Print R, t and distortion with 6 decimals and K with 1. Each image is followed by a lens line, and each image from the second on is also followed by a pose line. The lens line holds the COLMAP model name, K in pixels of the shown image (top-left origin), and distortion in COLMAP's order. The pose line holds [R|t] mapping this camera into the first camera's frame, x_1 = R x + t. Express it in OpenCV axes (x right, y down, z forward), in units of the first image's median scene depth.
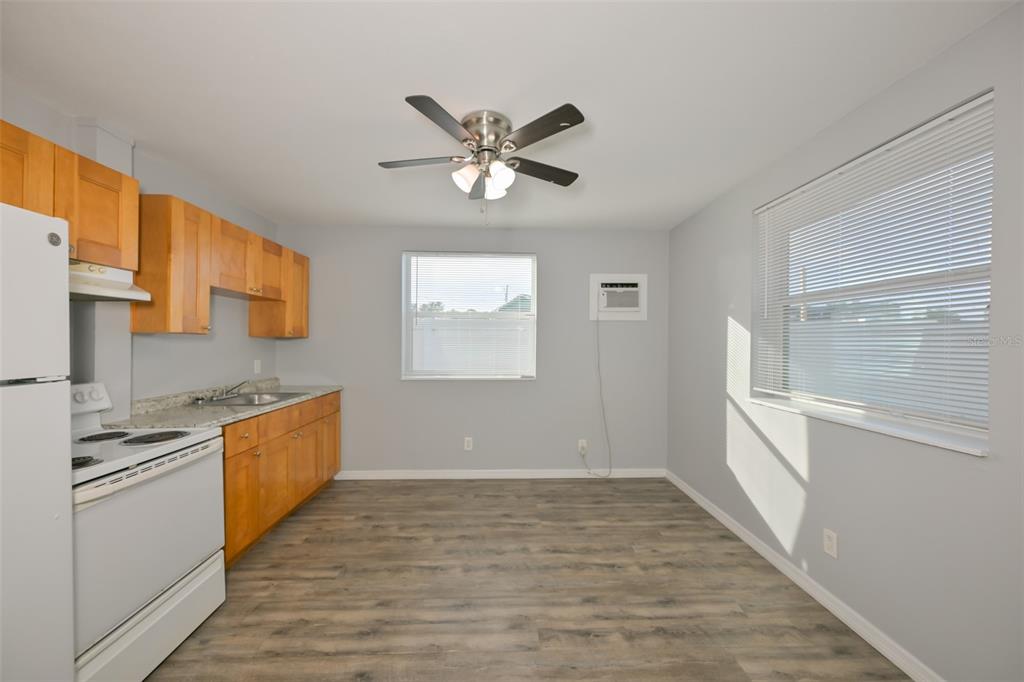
lens RADIAL K [[412.9, 0, 504.7], [0, 412.9, 344.0], [0, 0, 1]] dist [-0.001799, -0.000113]
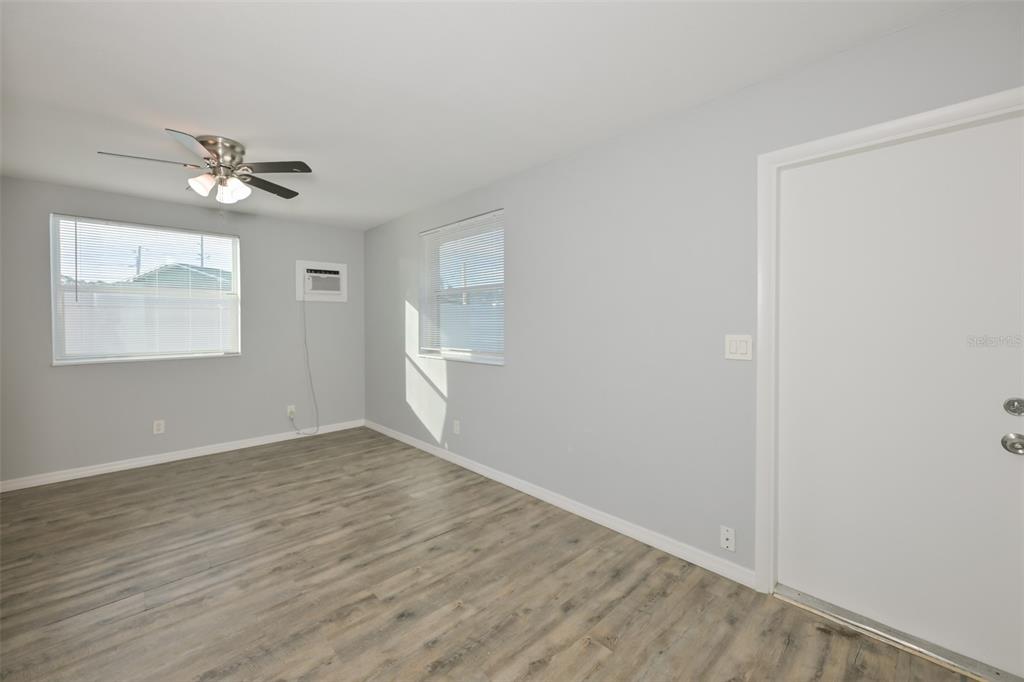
lens RADIAL K [[432.8, 0, 527.4], [0, 432.8, 326.5], [0, 0, 1]] dist [0.000409, -0.000203]
pose [[0.733744, -0.017088, 0.679212, -0.198390], [0.013118, 0.999854, 0.010983, 0.013811], [-0.679300, 0.000851, 0.733860, -0.448398]]
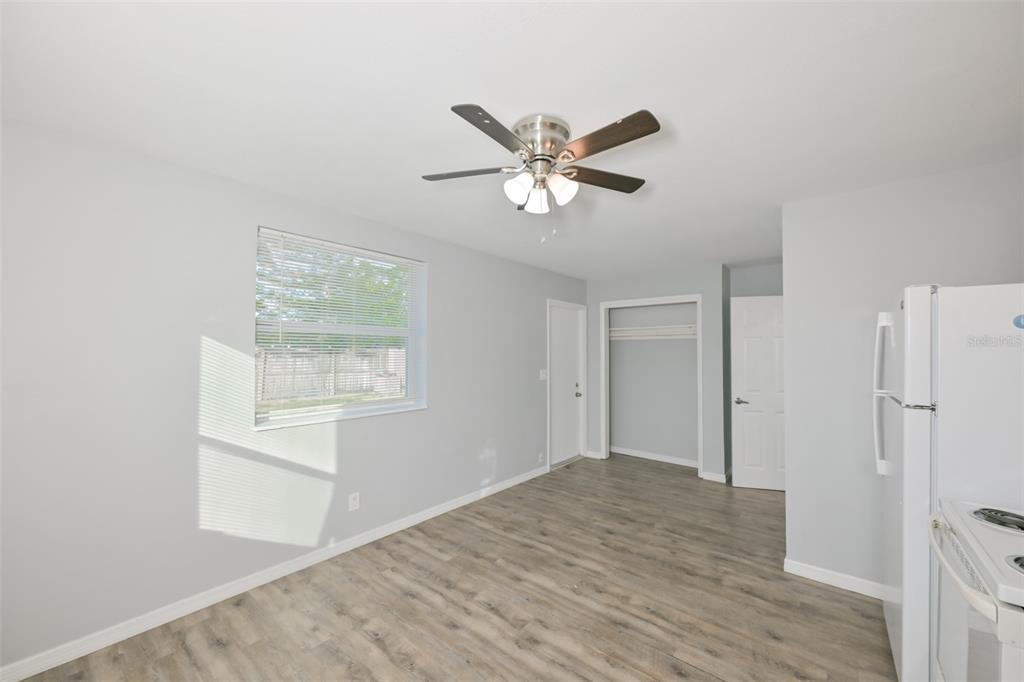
lens RADIAL K [[408.5, 0, 519.8], [0, 408.5, 355.6], [0, 0, 1]] dist [-0.001666, -0.000184]
pose [[-0.775647, -0.010613, 0.631077, -0.414896], [-0.001695, 0.999890, 0.014732, -0.043642], [-0.631164, 0.010357, -0.775580, 1.264847]]
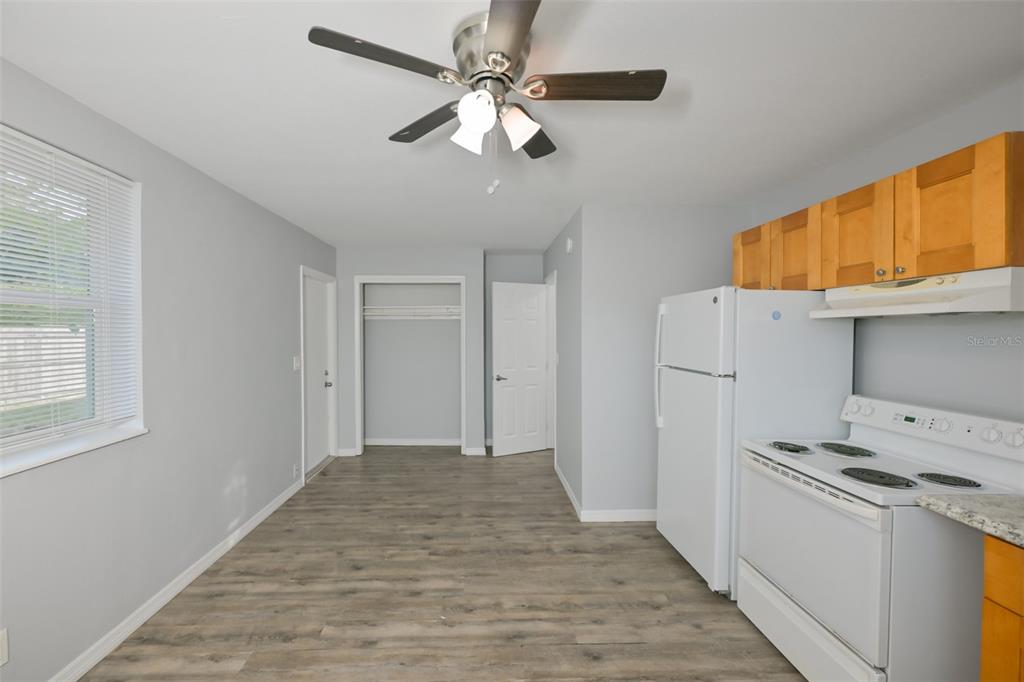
lens RADIAL K [[412.9, 0, 504.7], [0, 412.9, 344.0], [0, 0, 1]] dist [-0.001799, -0.000113]
pose [[-0.999186, -0.003006, -0.040227, -0.031621], [-0.004448, 0.999349, 0.035808, -0.051095], [0.040093, 0.035958, -0.998549, 1.237382]]
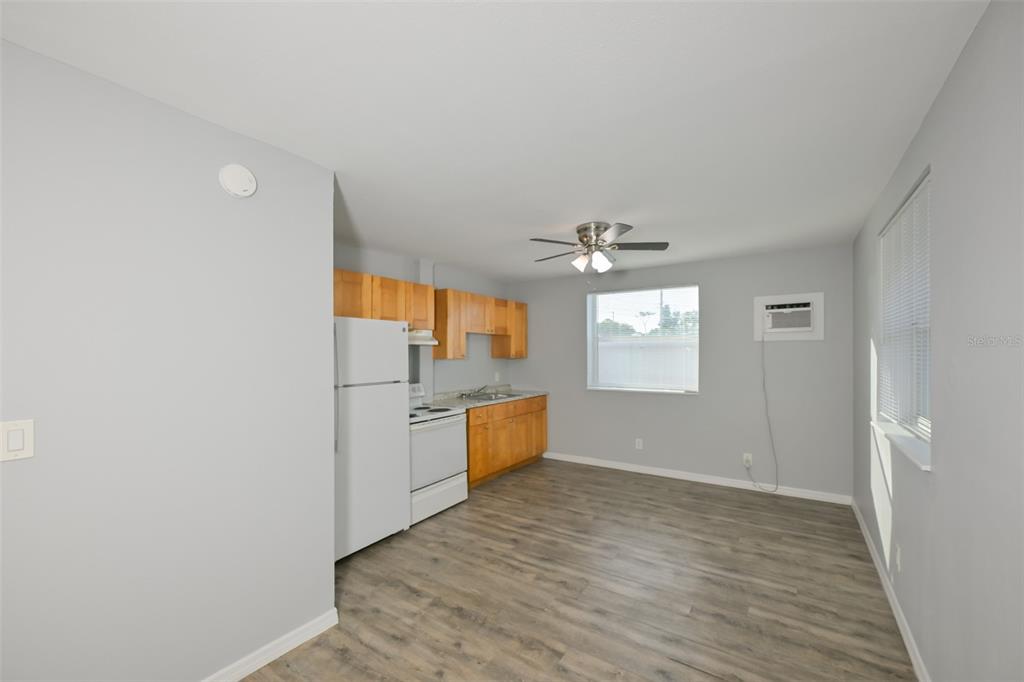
lens RADIAL K [[414.8, 0, 484.6], [0, 414.8, 353.9], [0, 0, 1]] dist [0.001018, 0.000107]
pose [[0.790029, -0.008357, -0.613012, 0.440410], [0.006751, 0.999965, -0.004932, -0.034024], [0.613032, -0.000242, 0.790058, -0.367830]]
